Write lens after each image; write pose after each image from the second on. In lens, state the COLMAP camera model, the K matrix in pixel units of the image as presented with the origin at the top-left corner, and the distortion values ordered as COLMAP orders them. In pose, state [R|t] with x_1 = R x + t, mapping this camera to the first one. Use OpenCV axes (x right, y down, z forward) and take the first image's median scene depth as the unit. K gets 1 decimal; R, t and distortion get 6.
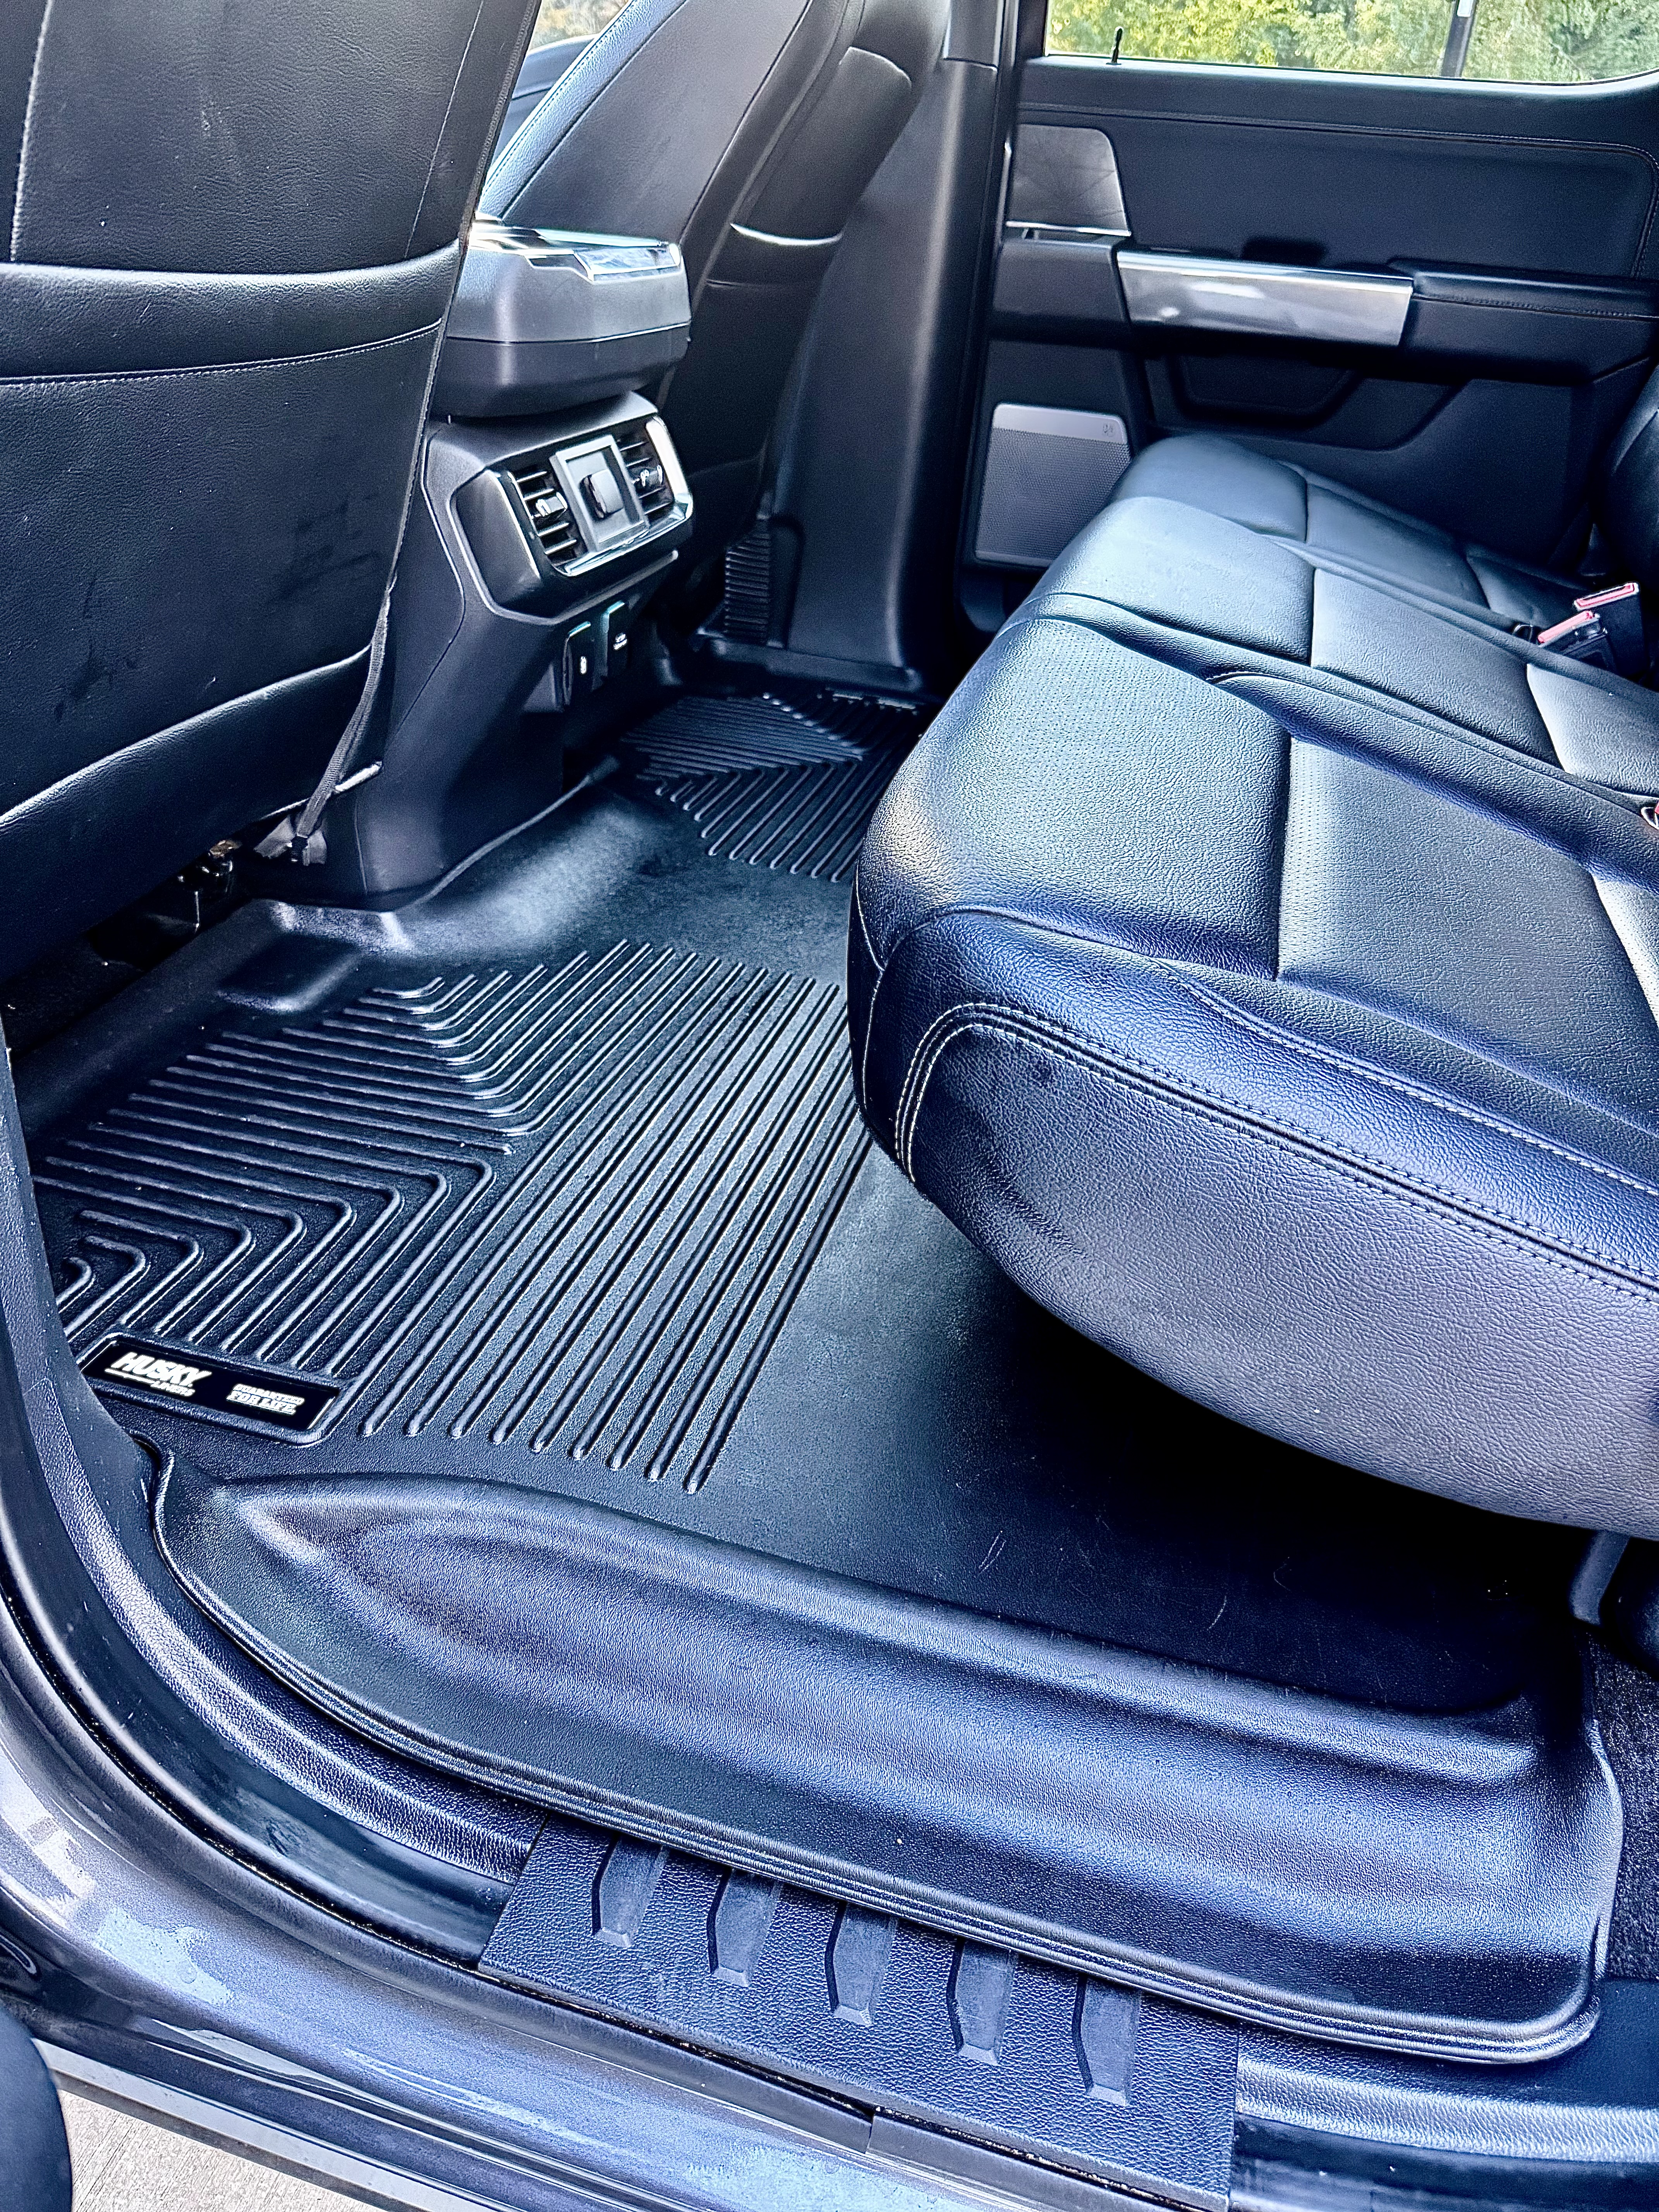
lens RADIAL K [[1563.3, 0, 822.4], [0, 1563.3, 1123.3], [0, 0, 1]] dist [0.058043, -0.056717]
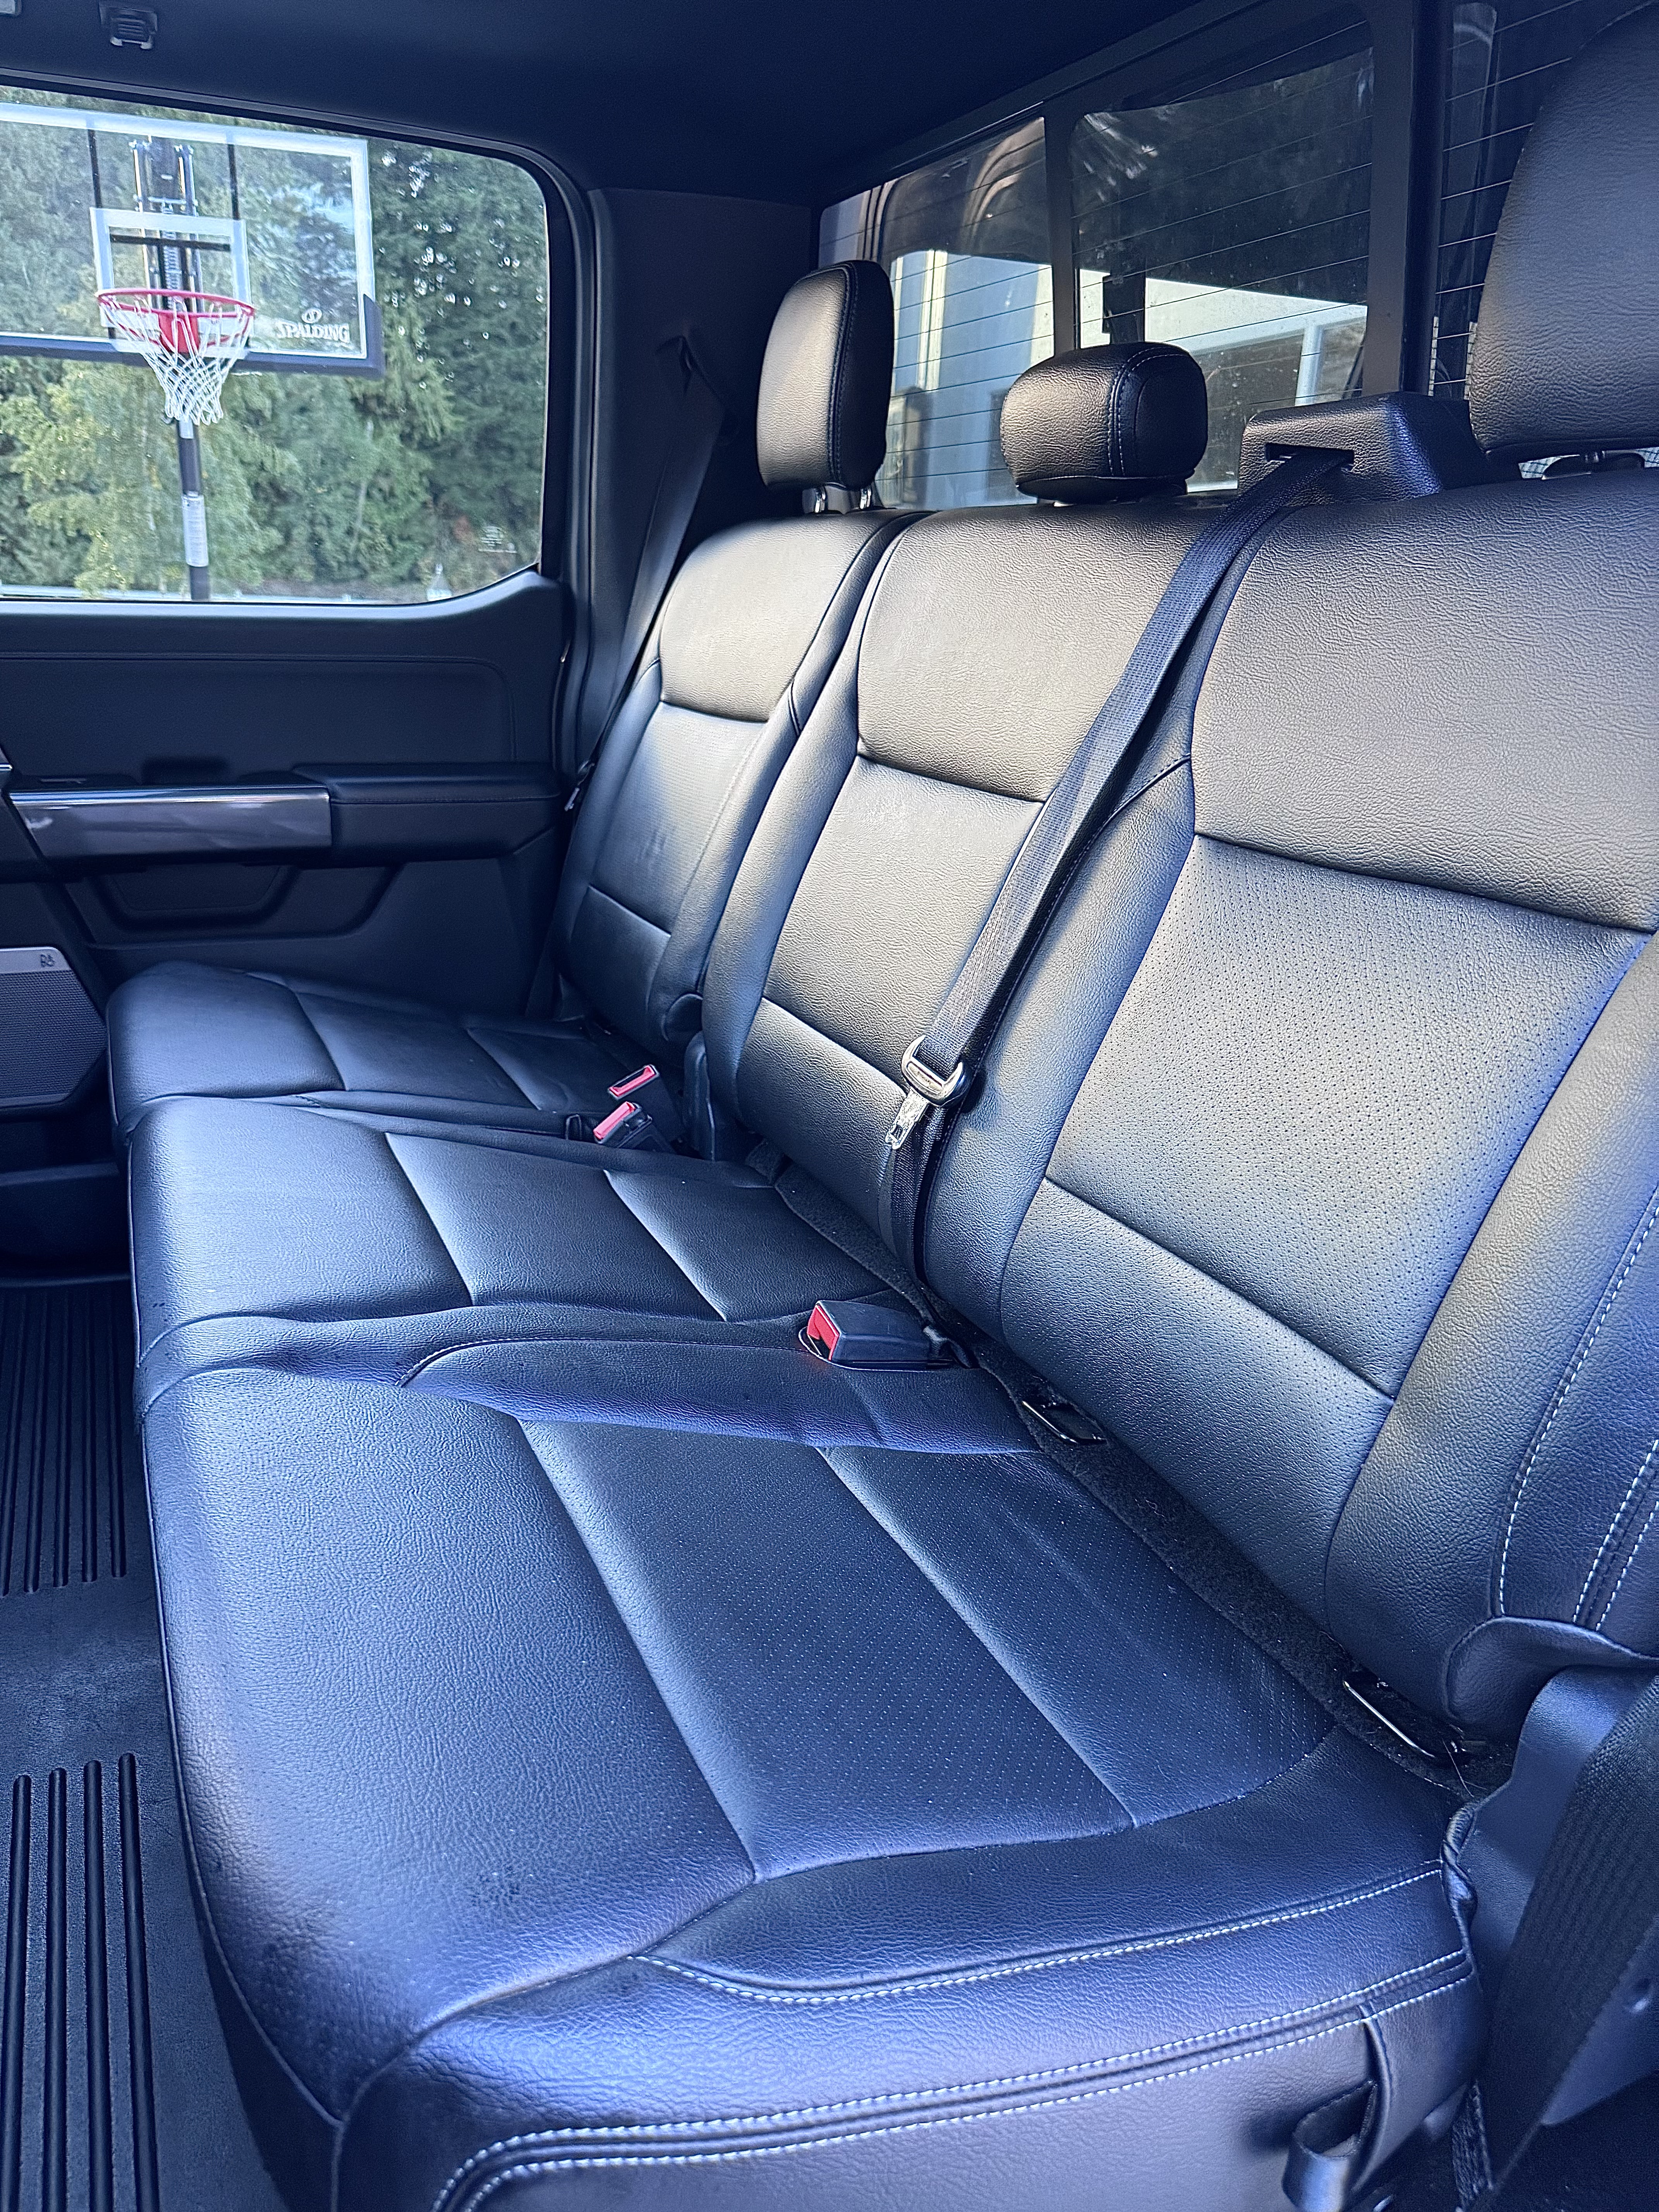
lens RADIAL K [[1609.0, 0, 828.2], [0, 1609.0, 1128.4], [0, 0, 1]] dist [-0.010454, -0.004829]
pose [[0.773739, -0.251125, 0.581605, -0.049374], [0.352293, 0.933590, -0.065570, -0.184792], [-0.526514, 0.255629, 0.810825, 0.047726]]
